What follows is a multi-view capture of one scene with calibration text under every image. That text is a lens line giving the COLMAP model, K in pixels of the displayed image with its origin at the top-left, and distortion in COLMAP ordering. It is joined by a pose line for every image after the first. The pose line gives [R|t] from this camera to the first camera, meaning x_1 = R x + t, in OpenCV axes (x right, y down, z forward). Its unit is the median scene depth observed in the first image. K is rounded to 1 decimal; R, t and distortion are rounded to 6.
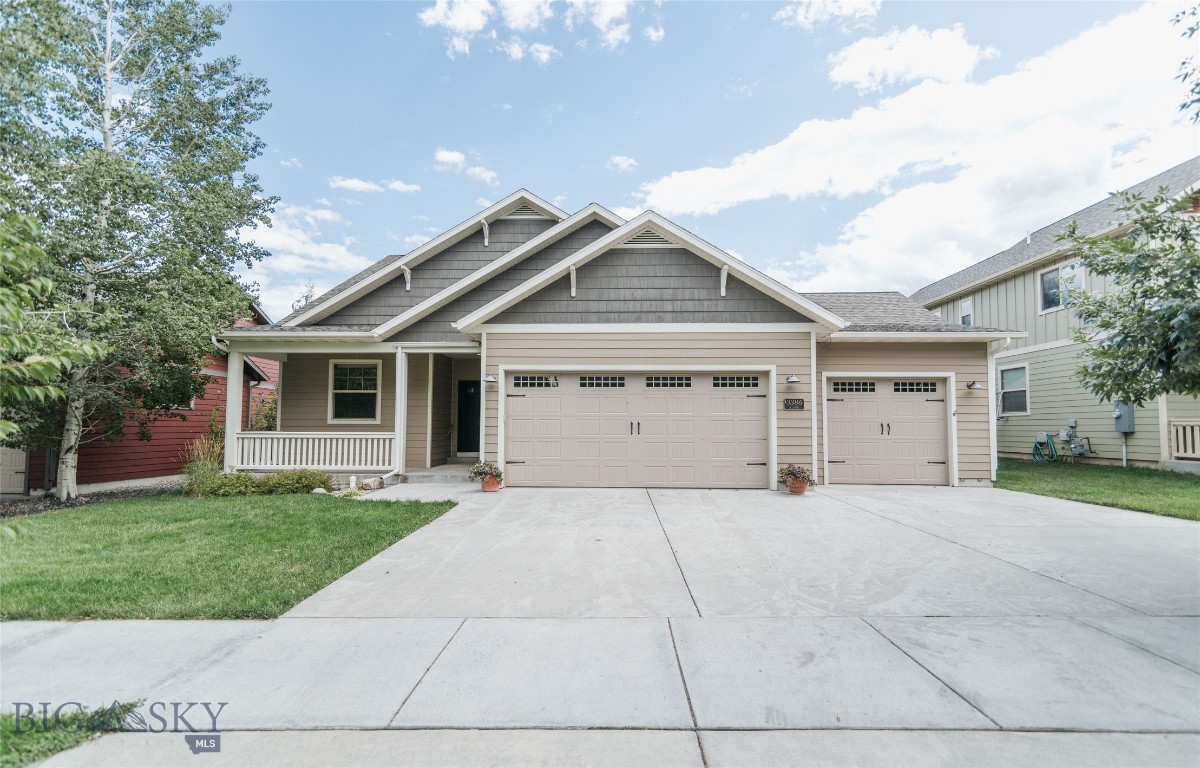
lens RADIAL K [[610.8, 0, 601.5], [0, 610.8, 384.8], [0, 0, 1]] dist [-0.019510, 0.000238]
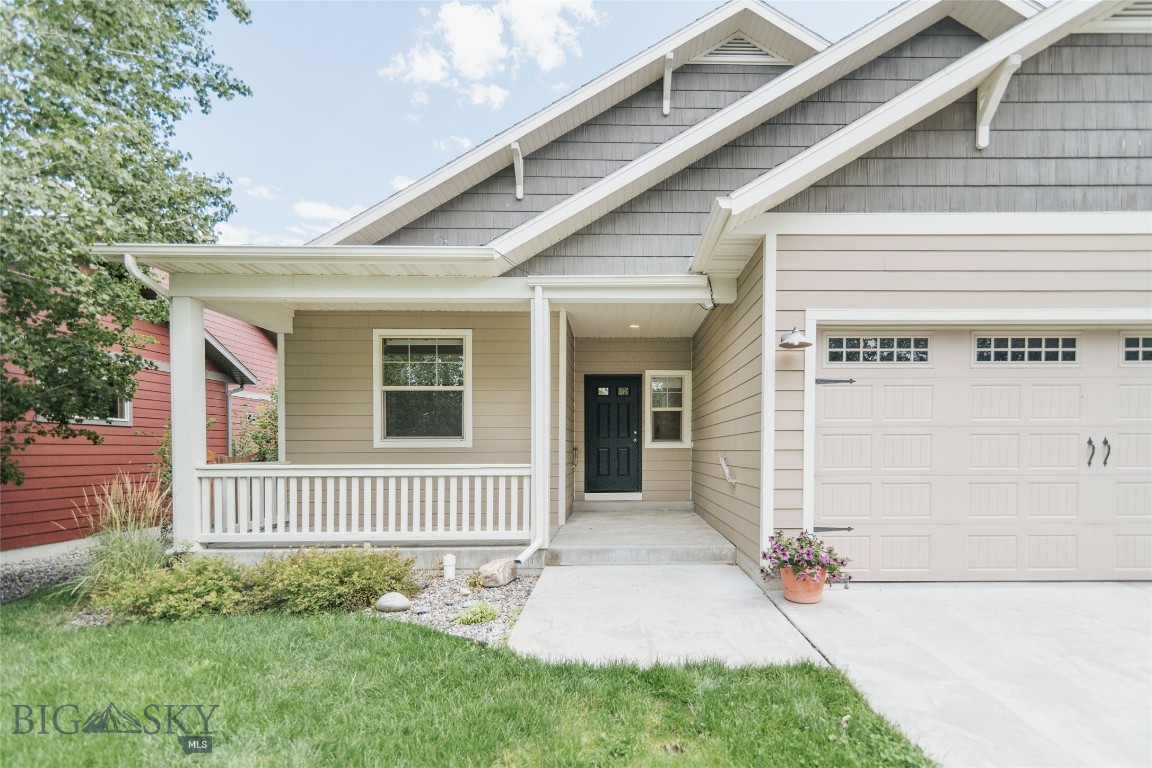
lens RADIAL K [[531.9, 0, 576.3], [0, 531.9, 453.9], [0, 0, 1]] dist [-0.000359, 0.000232]
pose [[0.999063, -0.006866, 0.042730, -0.317329], [0.003649, 0.997182, 0.074931, 0.037778], [-0.043124, -0.074705, 0.996273, 0.565540]]
